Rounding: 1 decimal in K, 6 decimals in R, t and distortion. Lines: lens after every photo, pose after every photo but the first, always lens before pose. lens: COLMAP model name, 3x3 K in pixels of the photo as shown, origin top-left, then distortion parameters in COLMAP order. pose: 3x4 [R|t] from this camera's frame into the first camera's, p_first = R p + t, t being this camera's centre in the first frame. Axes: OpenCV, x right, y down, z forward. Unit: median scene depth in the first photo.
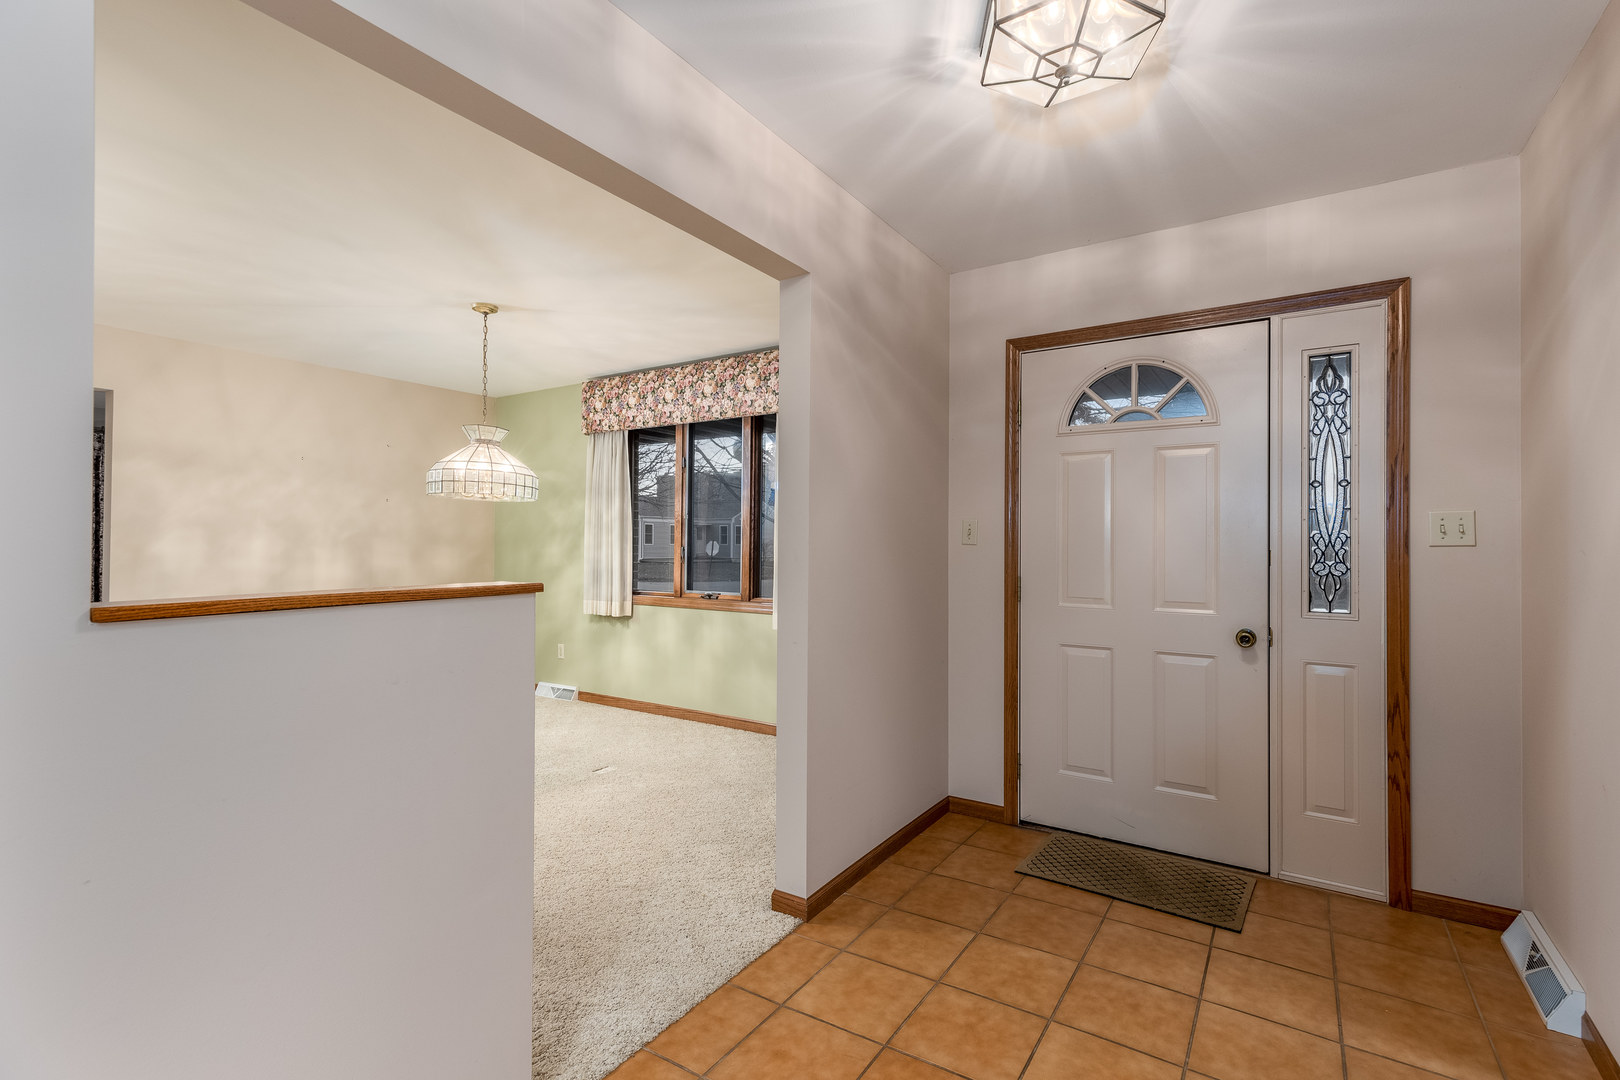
lens RADIAL K [[729.5, 0, 819.4], [0, 729.5, 540.4], [0, 0, 1]] dist [-0.000445, 0.000182]
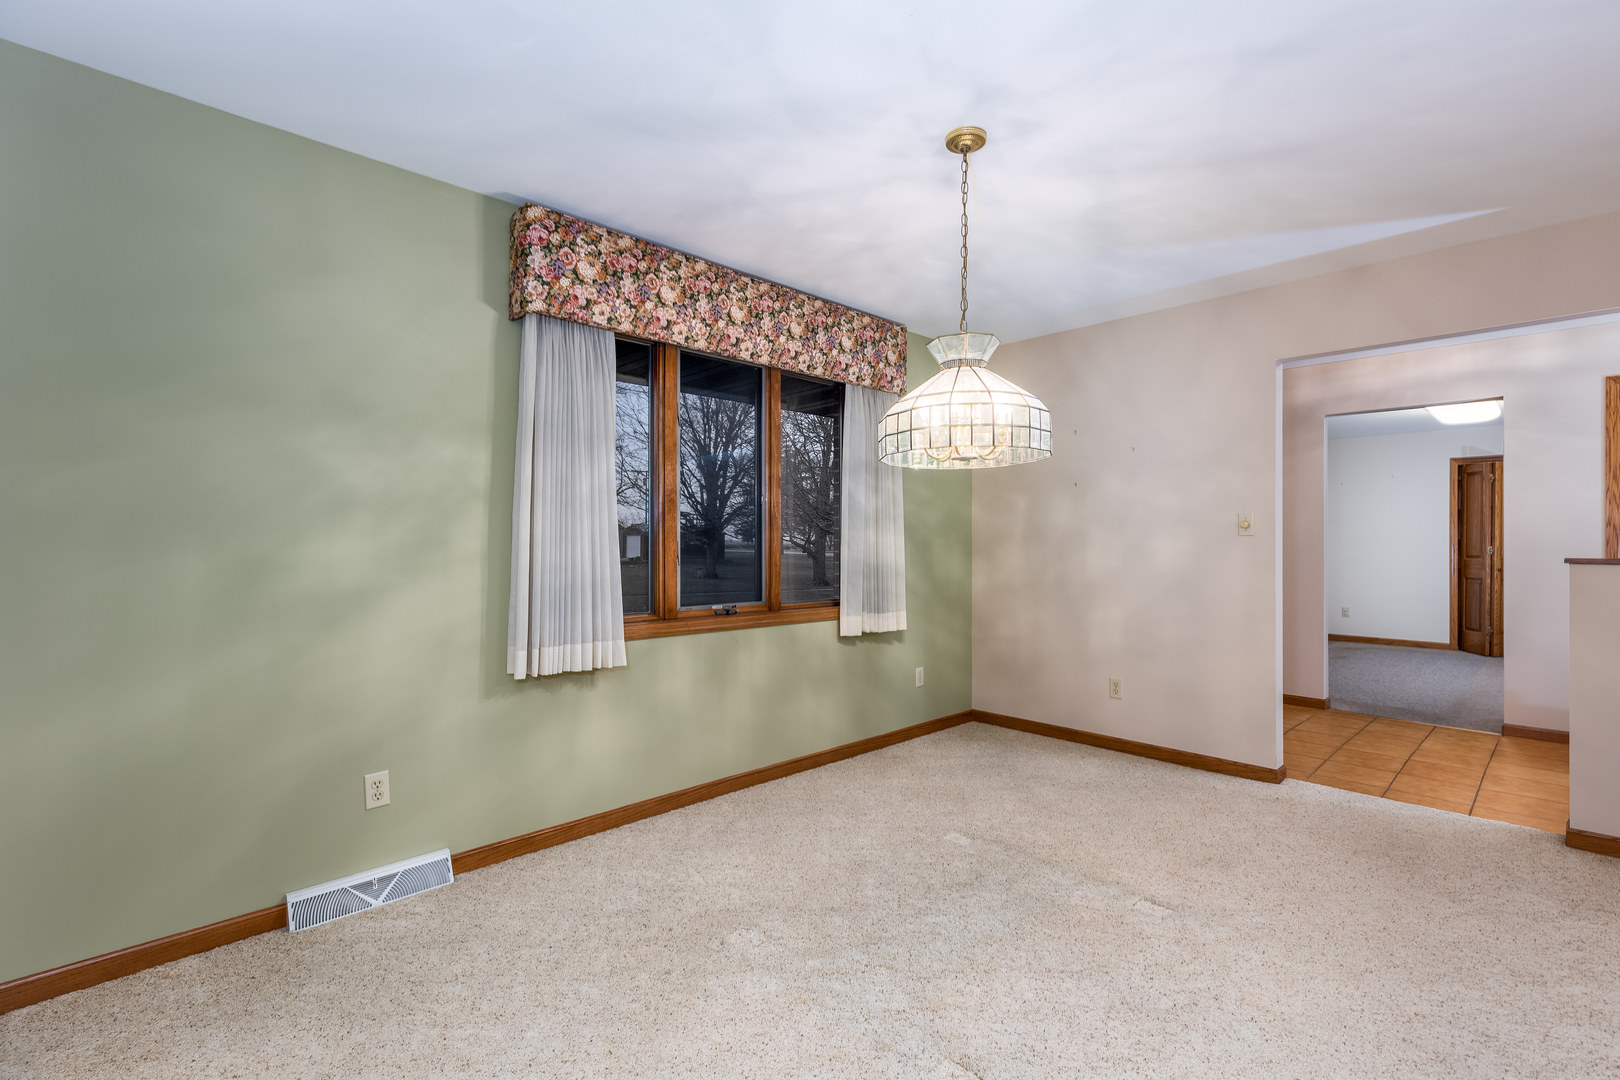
lens RADIAL K [[729.5, 0, 817.2], [0, 729.5, 540.7], [0, 0, 1]] dist [-0.000445, 0.000182]
pose [[0.216150, -0.005101, 0.976347, -0.851197], [-0.008034, 0.999943, 0.007003, 0.003440], [-0.976327, -0.009357, 0.216097, 0.793579]]
